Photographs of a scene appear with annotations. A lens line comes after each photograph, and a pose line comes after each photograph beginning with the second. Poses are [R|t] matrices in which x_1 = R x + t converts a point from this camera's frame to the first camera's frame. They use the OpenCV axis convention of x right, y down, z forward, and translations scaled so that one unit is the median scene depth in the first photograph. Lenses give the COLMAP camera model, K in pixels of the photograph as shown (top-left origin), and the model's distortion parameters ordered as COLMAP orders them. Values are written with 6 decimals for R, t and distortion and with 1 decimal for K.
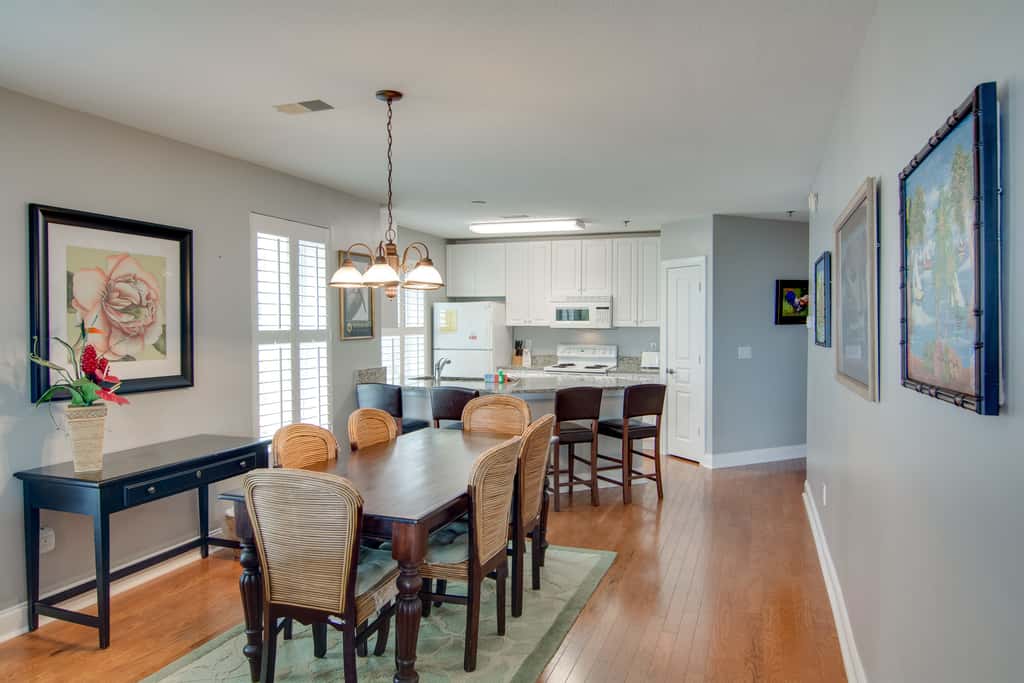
lens RADIAL K [[677.4, 0, 512.0], [0, 677.4, 341.5], [0, 0, 1]] dist [0.002015, 0.000213]
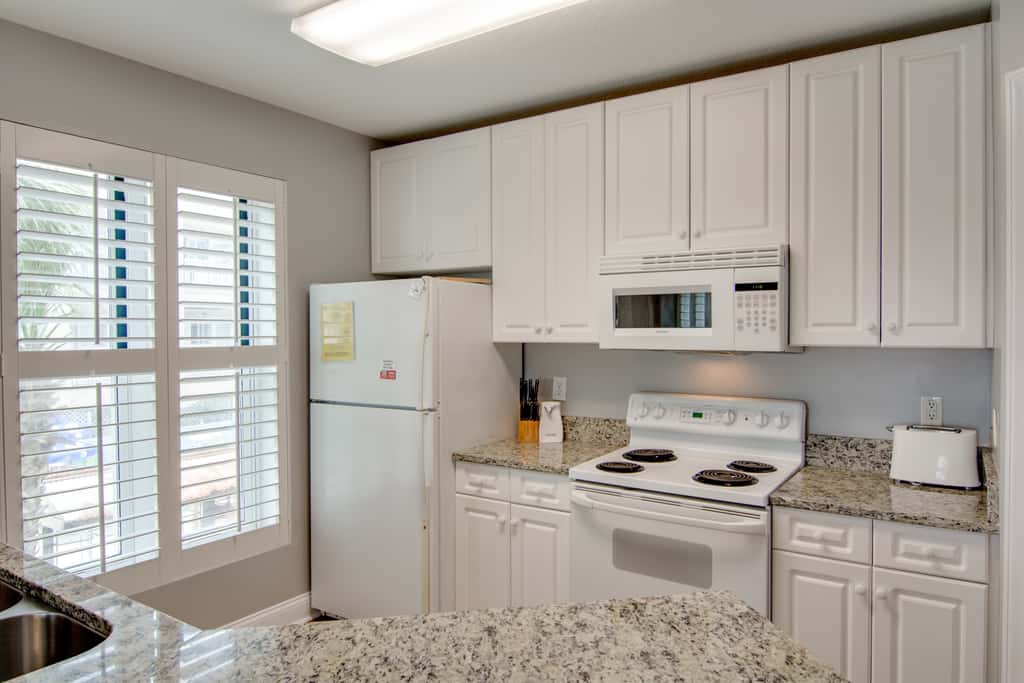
lens RADIAL K [[677.4, 0, 512.0], [0, 677.4, 341.5], [0, 0, 1]] dist [0.002015, 0.000213]
pose [[0.970633, -0.000025, -0.240566, 0.094759], [-0.003048, 0.999918, -0.012401, -0.018894], [0.240547, 0.012770, 0.970554, 0.636529]]
